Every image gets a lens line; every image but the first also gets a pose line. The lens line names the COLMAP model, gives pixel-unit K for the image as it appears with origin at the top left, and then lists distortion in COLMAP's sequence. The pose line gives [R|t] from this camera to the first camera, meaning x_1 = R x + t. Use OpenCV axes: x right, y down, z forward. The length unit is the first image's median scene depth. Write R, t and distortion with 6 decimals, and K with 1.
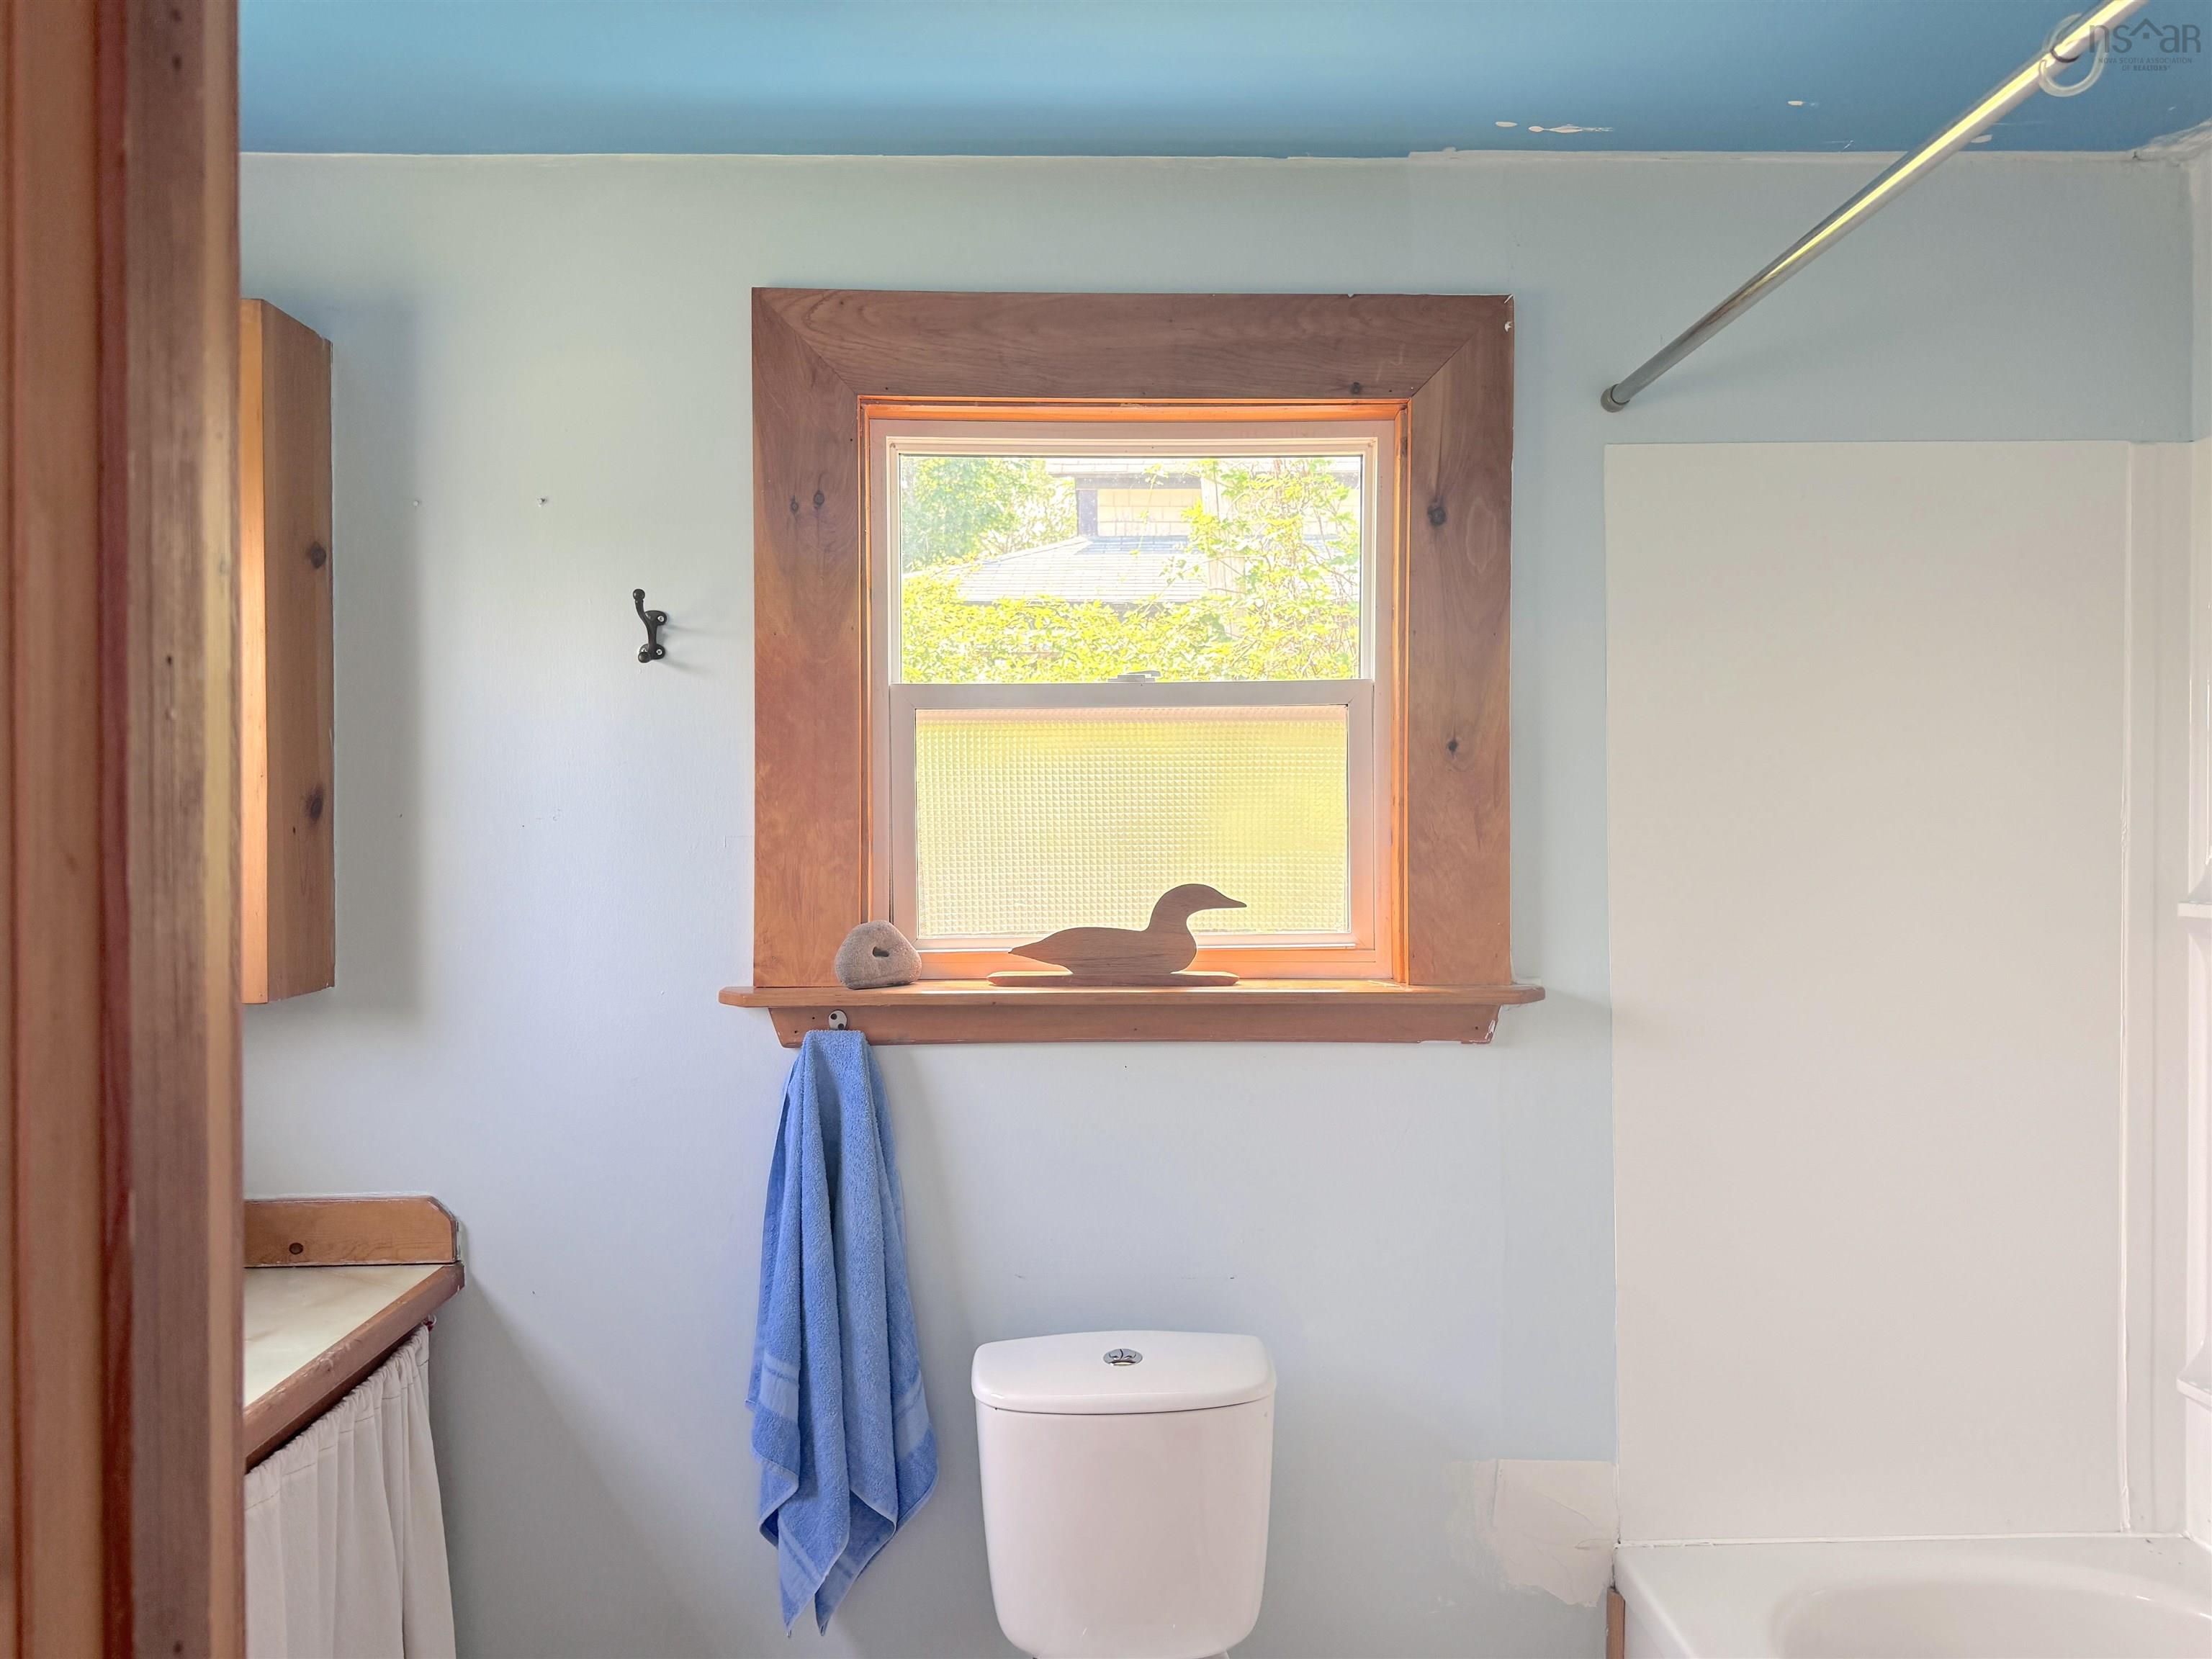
lens RADIAL K [[1559.4, 0, 1112.0], [0, 1559.4, 826.7], [0, 0, 1]] dist [0.140384, -0.221950]
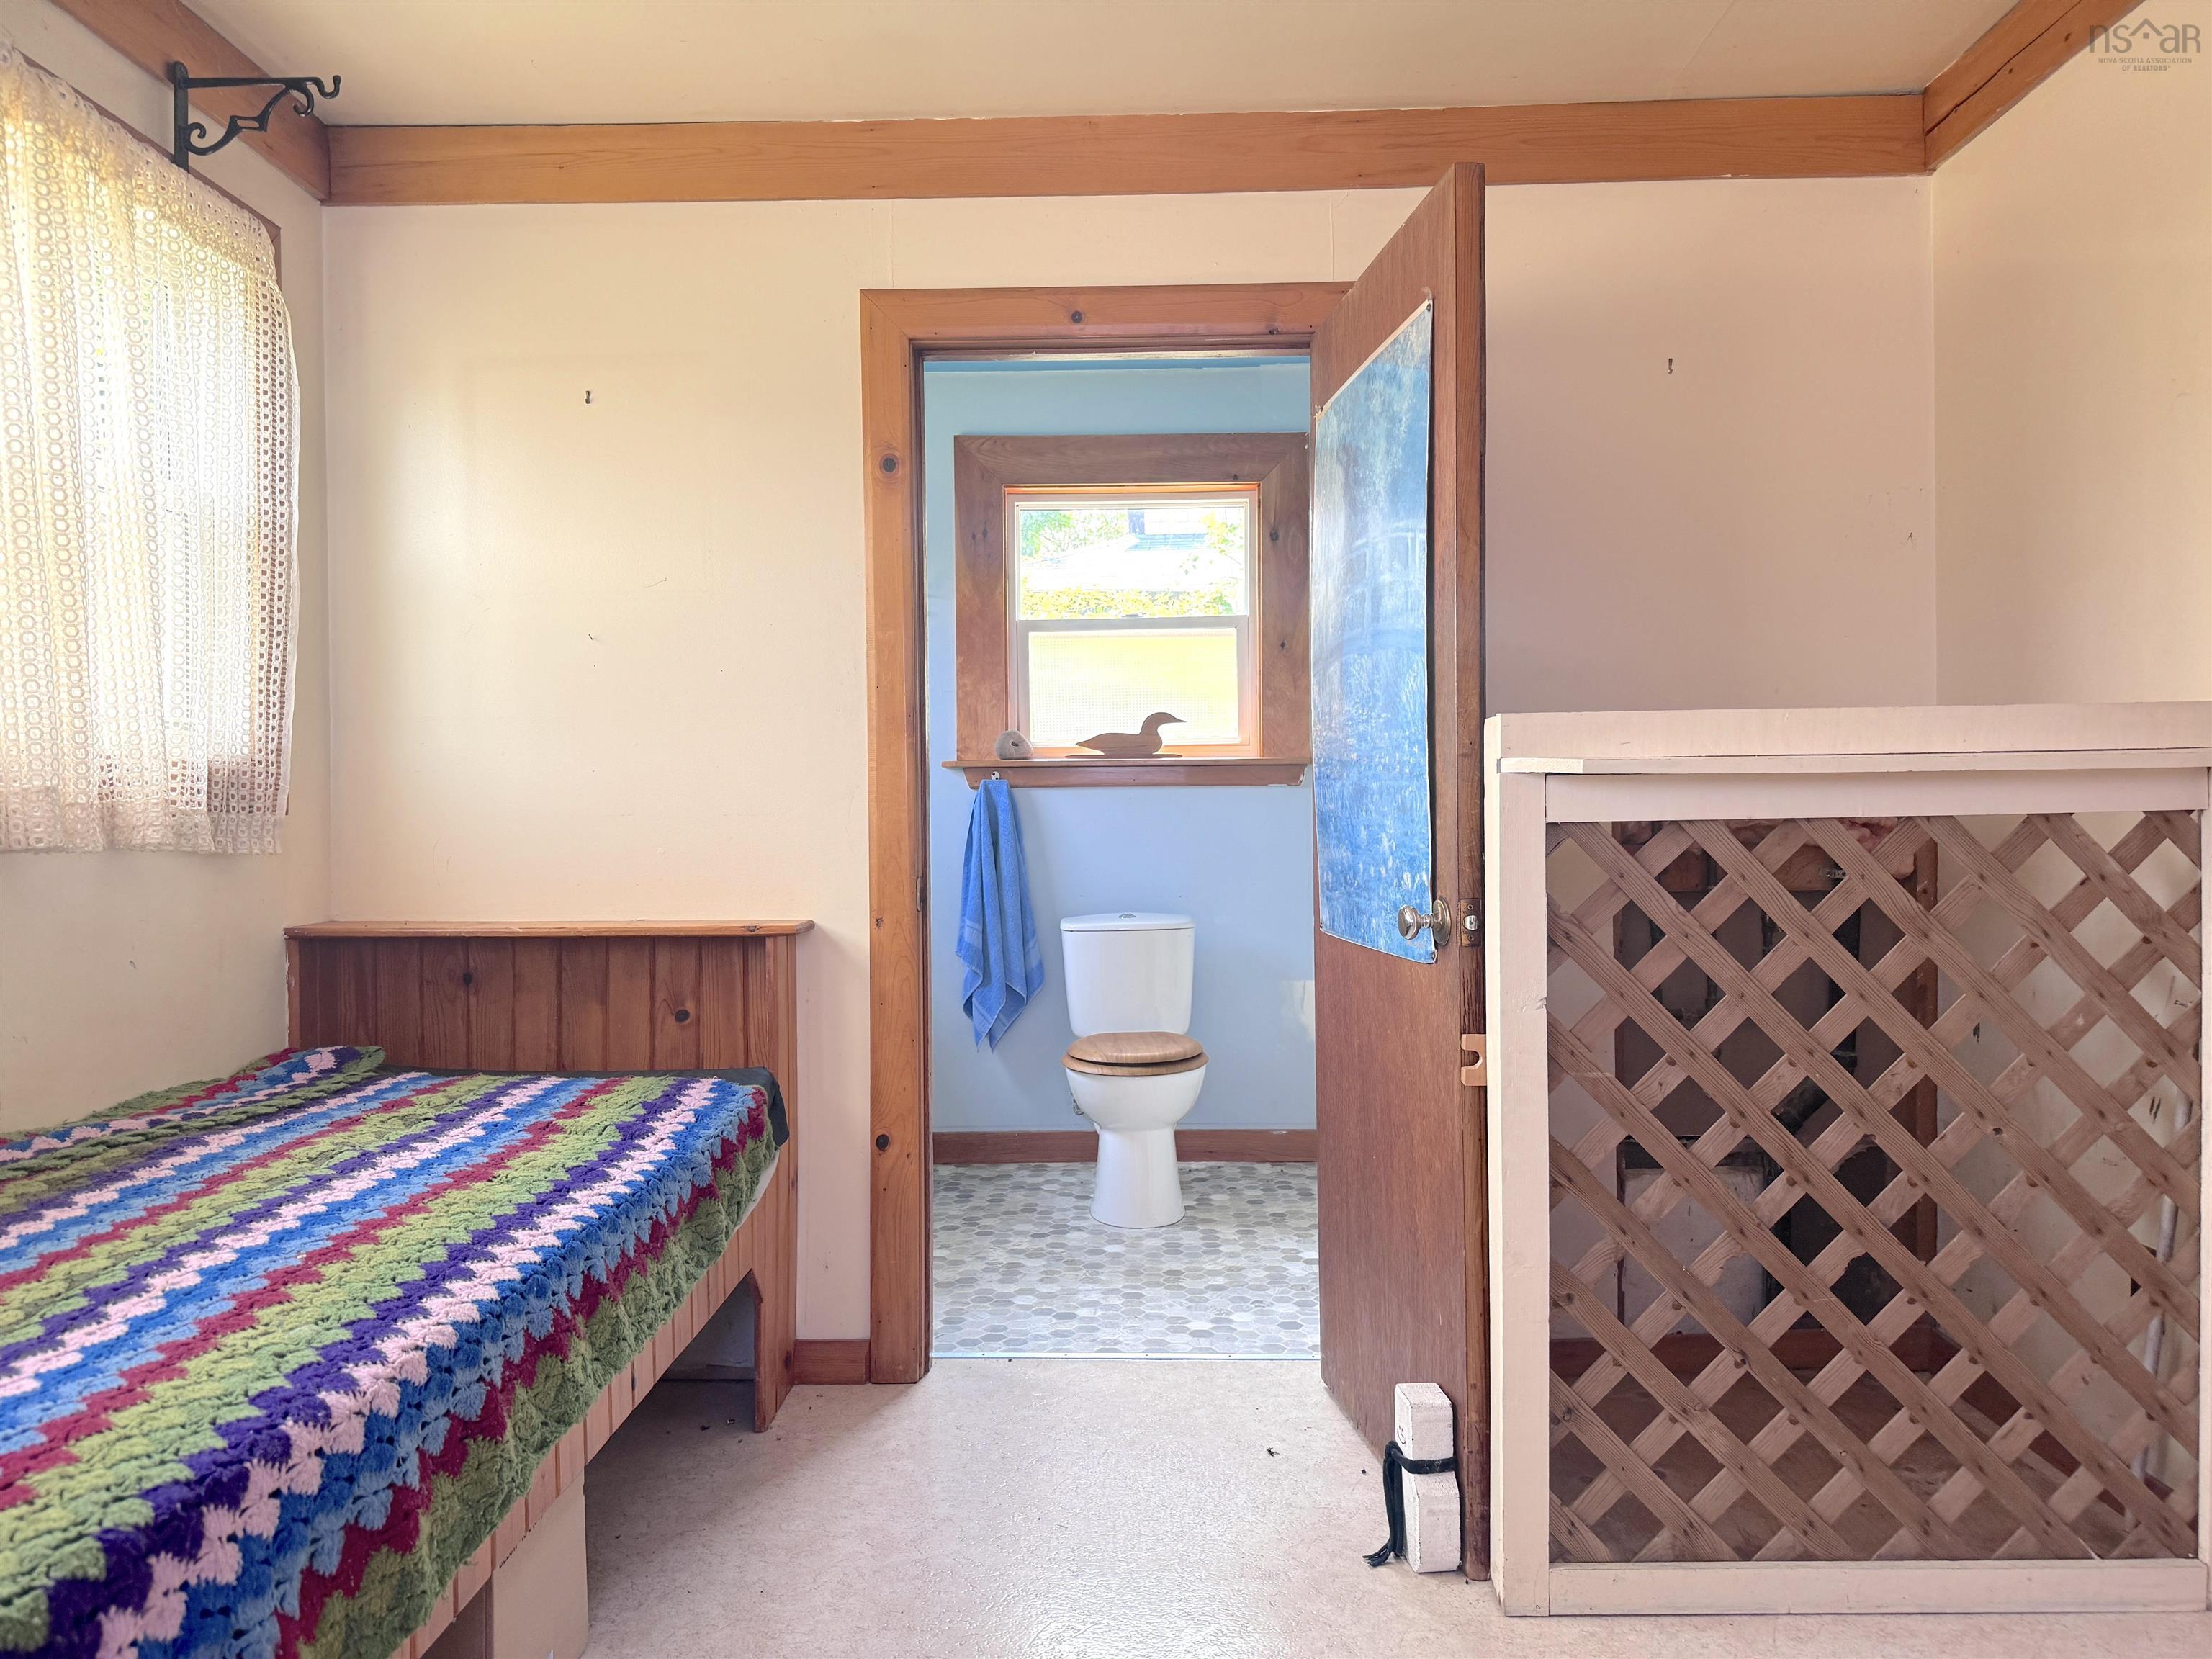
lens RADIAL K [[1559.4, 0, 1112.0], [0, 1559.4, 826.7], [0, 0, 1]] dist [0.140384, -0.221950]
pose [[0.999282, -0.006726, -0.037293, 0.064239], [0.006846, 0.999972, 0.003085, 0.186973], [0.037271, -0.003338, 0.999300, -1.130862]]
